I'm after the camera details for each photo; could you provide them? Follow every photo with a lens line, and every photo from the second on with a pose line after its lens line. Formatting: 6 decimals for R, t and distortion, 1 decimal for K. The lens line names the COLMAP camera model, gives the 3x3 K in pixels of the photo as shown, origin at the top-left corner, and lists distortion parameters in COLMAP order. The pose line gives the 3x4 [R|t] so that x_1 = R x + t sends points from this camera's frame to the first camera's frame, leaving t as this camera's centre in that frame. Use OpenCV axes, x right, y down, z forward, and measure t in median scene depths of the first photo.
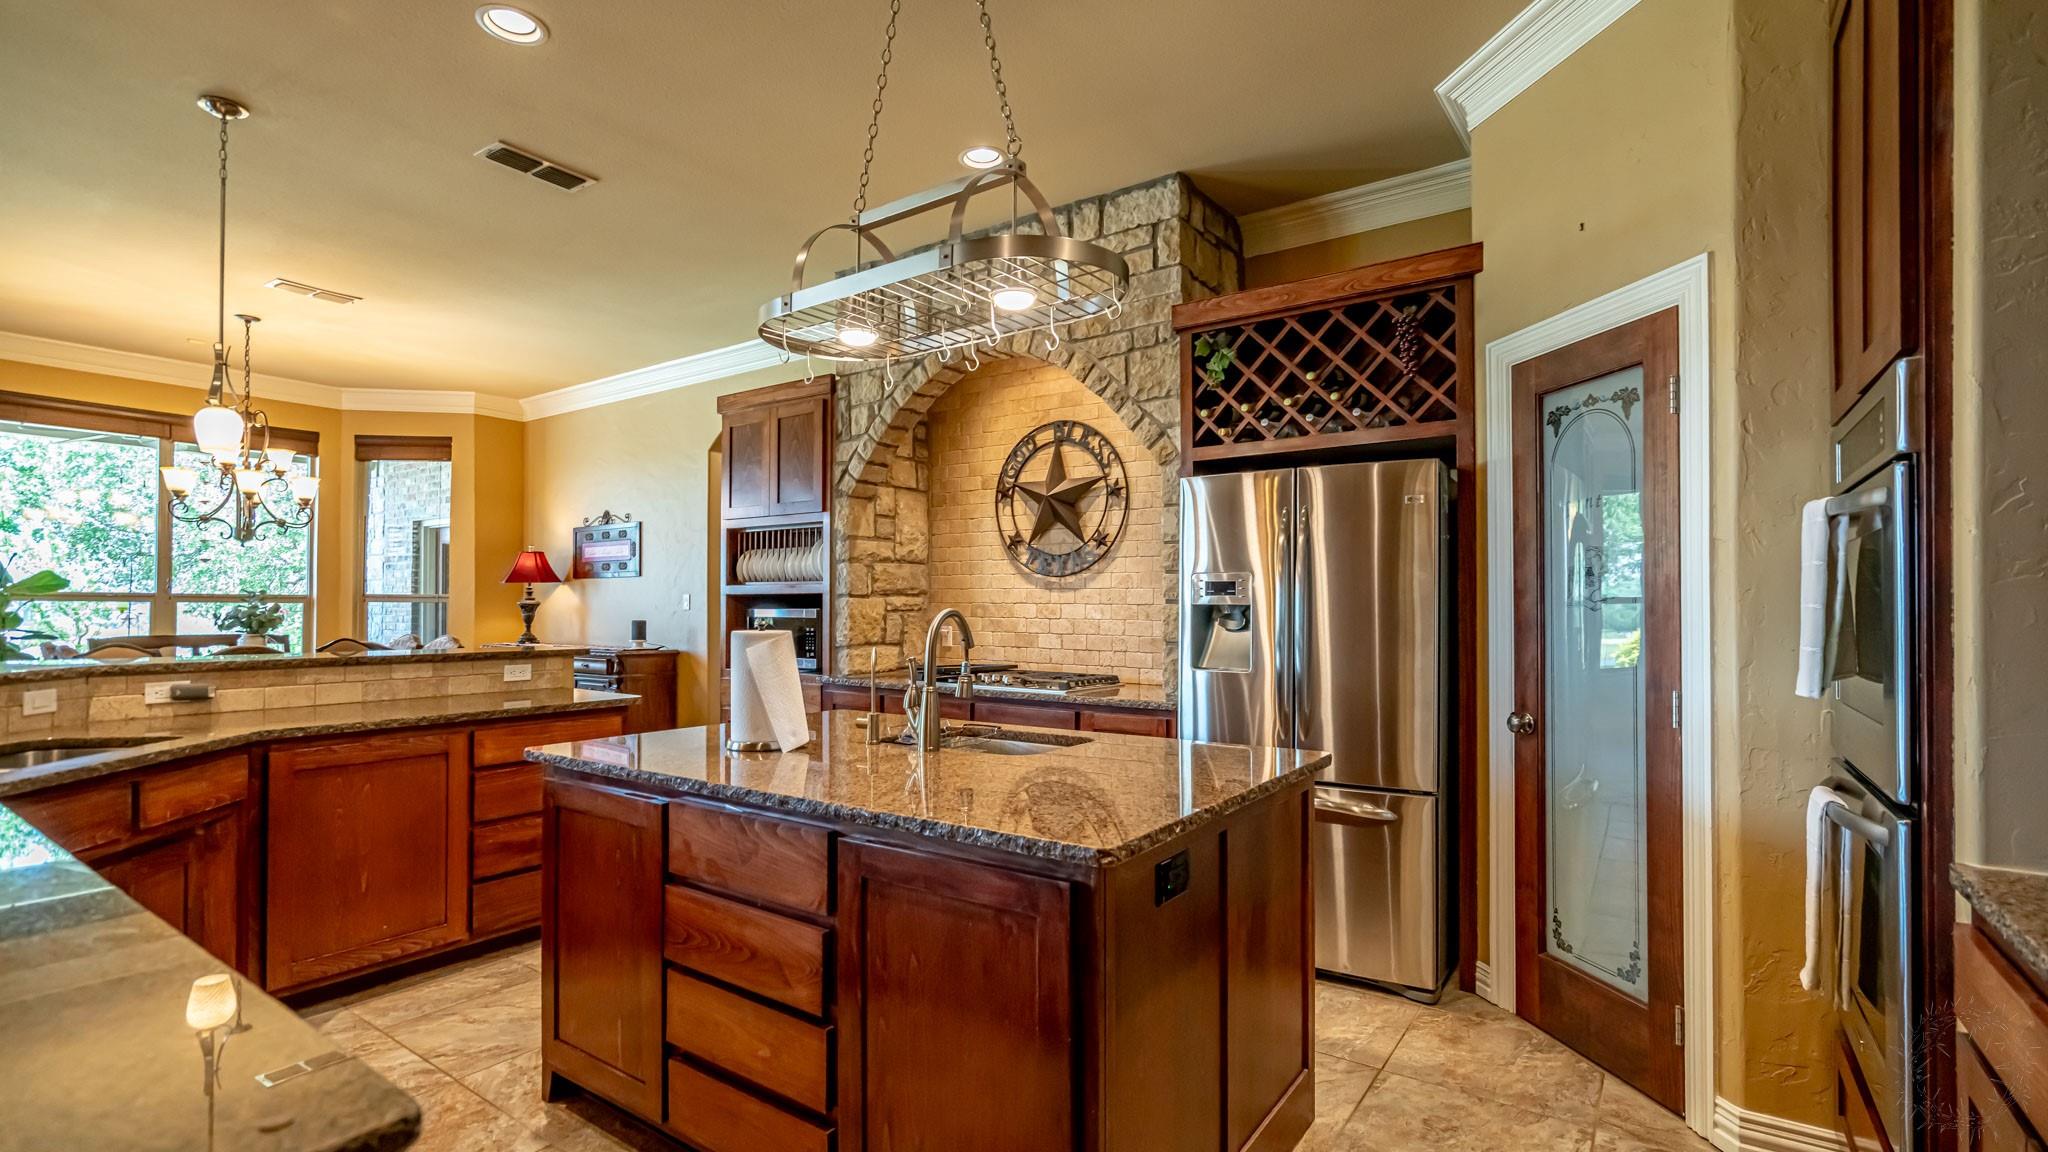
lens RADIAL K [[932.0, 0, 1018.8], [0, 932.0, 585.0], [0, 0, 1]] dist [-0.003024, -0.000570]
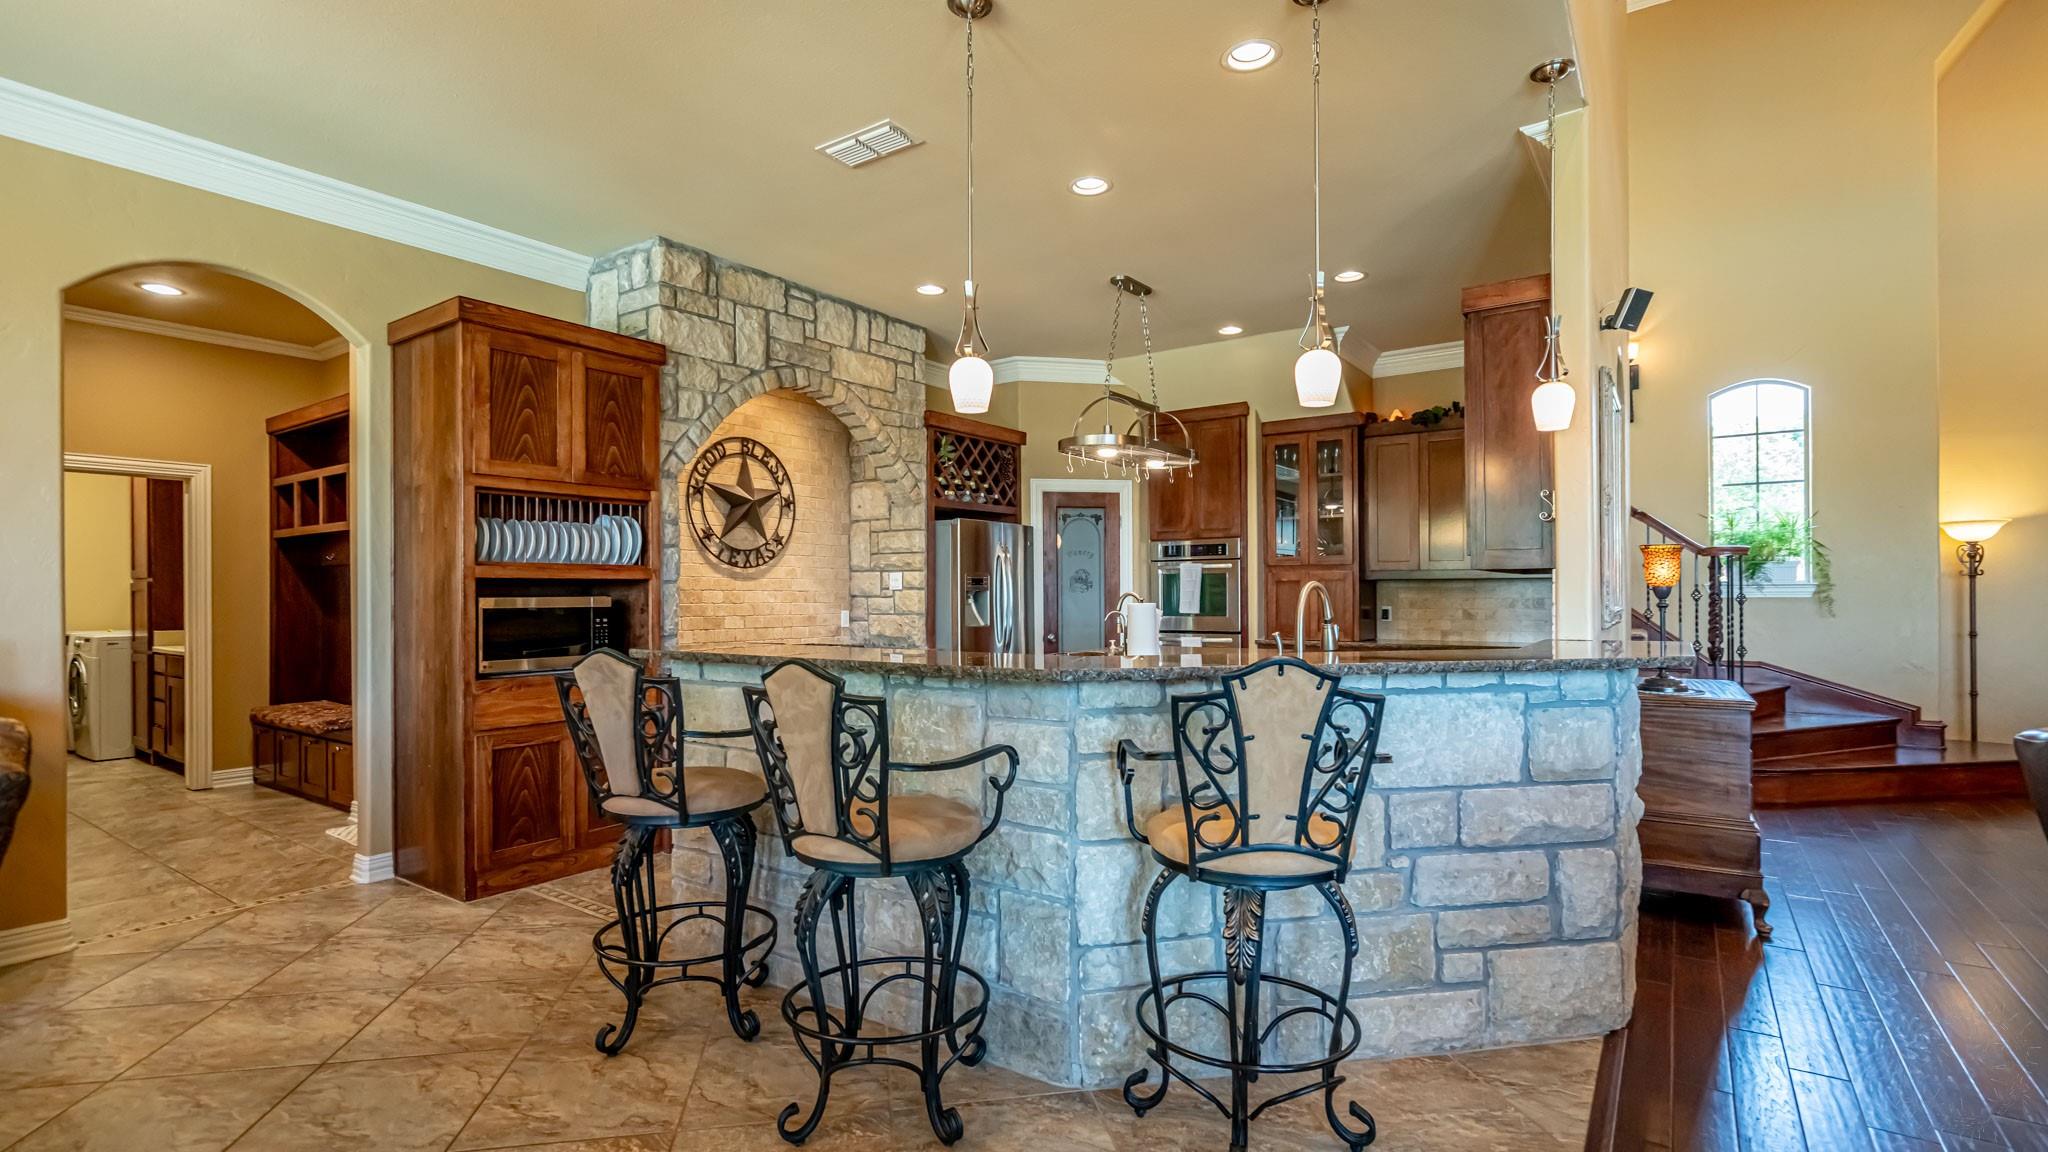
lens RADIAL K [[932.0, 0, 1028.4], [0, 932.0, 590.0], [0, 0, 1]] dist [-0.003024, -0.000570]
pose [[-0.011777, 0.000639, 0.999930, -1.136571], [-0.016220, 0.999868, -0.000830, 0.014275], [-0.999799, -0.016228, -0.011765, 0.636592]]
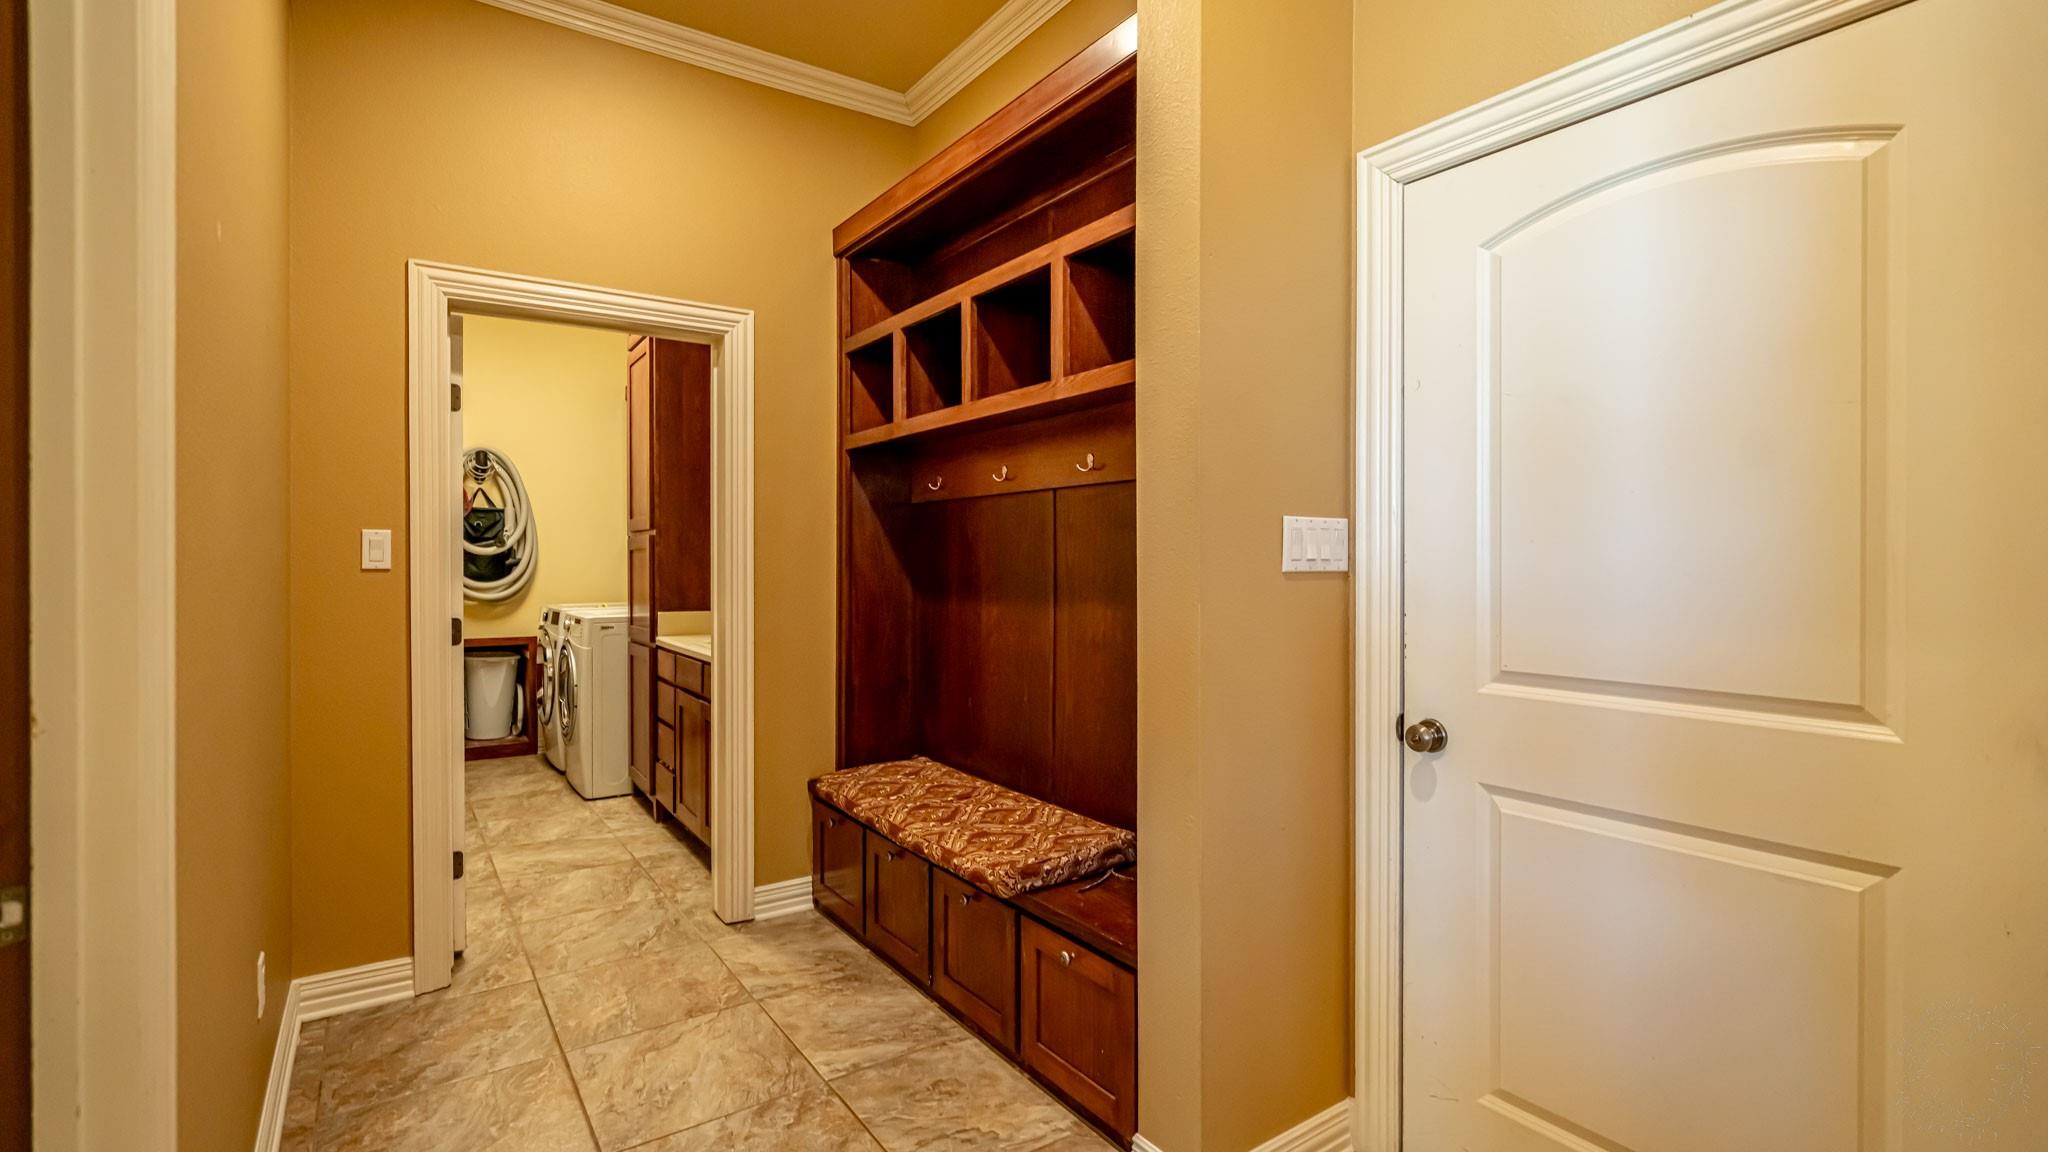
lens RADIAL K [[932.0, 0, 1037.2], [0, 932.0, 562.0], [0, 0, 1]] dist [-0.003024, -0.000570]
pose [[0.328926, -0.005447, 0.944340, -0.480619], [-0.022119, 0.999665, 0.013470, 0.027386], [-0.944097, -0.025318, 0.328695, 1.266774]]
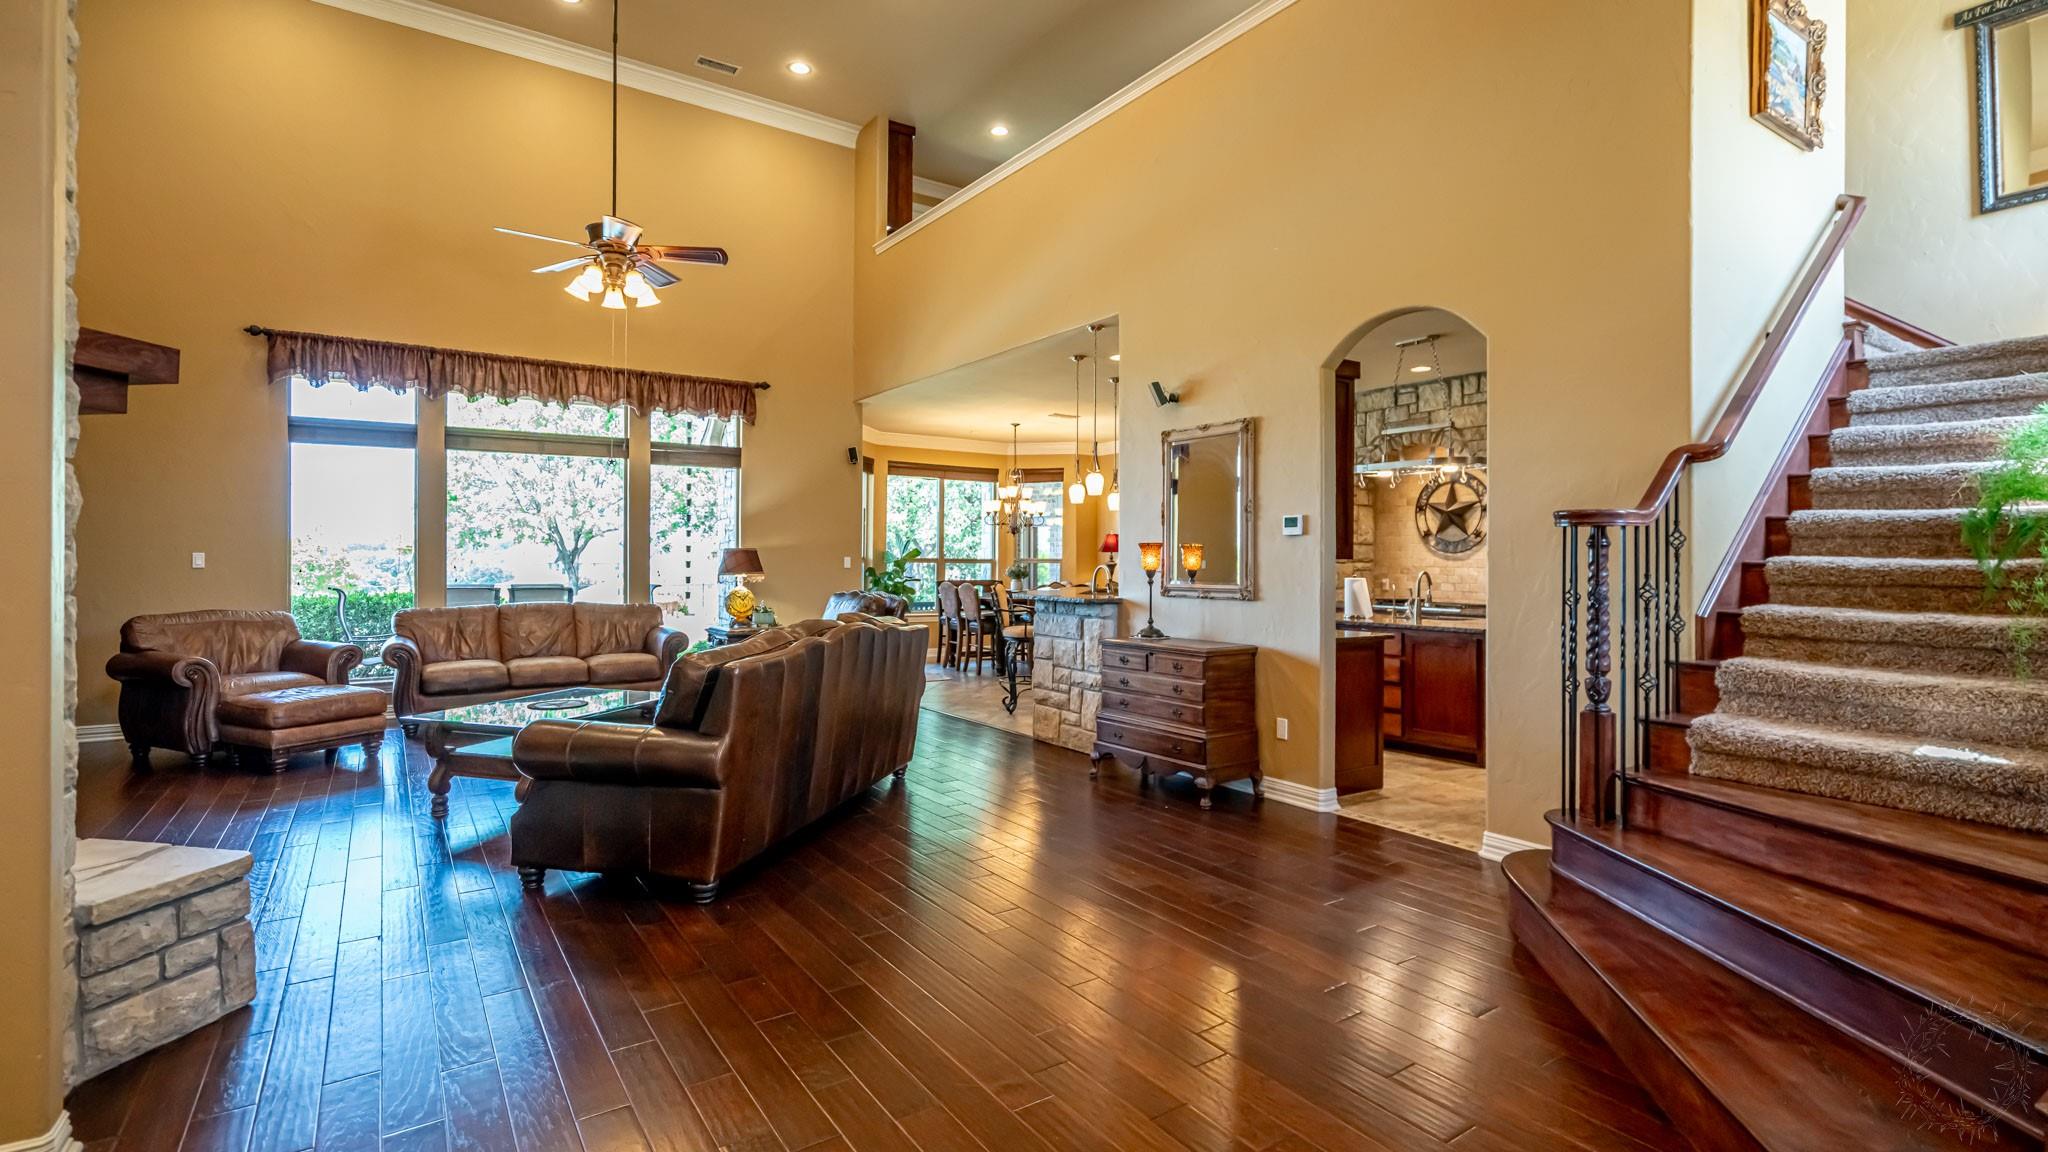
lens RADIAL K [[932.0, 0, 1032.4], [0, 932.0, 550.4], [0, 0, 1]] dist [-0.003024, -0.000570]
pose [[0.941203, -0.000916, -0.337840, -0.120489], [0.005382, 0.999910, 0.012282, -0.041893], [0.337798, -0.013378, 0.941123, -1.058884]]
